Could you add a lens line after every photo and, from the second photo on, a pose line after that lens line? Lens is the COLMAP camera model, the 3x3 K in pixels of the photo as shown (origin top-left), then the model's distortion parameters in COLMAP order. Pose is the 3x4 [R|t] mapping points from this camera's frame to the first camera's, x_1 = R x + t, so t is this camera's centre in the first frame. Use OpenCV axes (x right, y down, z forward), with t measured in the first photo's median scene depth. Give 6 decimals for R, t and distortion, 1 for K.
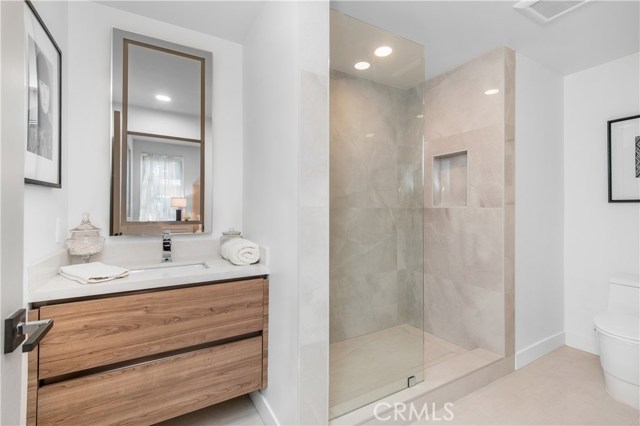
lens RADIAL K [[286.7, 0, 320.0], [0, 286.7, 213.0], [0, 0, 1]] dist [0.000729, 0.000094]
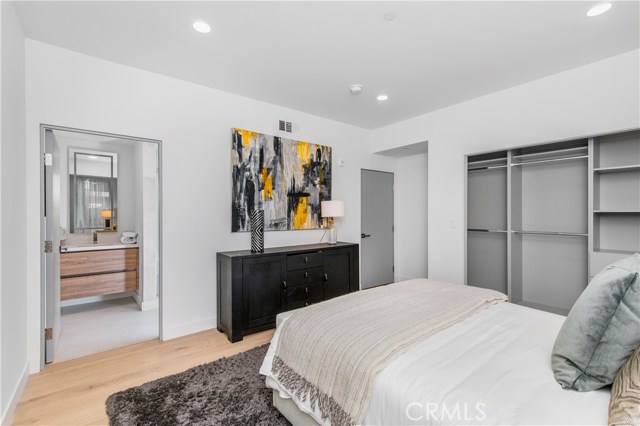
lens RADIAL K [[285.8, 0, 320.9], [0, 285.8, 218.9], [0, 0, 1]] dist [0.000665, 0.000019]
pose [[0.985757, -0.014862, 0.167517, 1.043586], [0.014173, 0.999885, 0.005308, -0.030956], [-0.167576, -0.002858, 0.985855, -1.882361]]
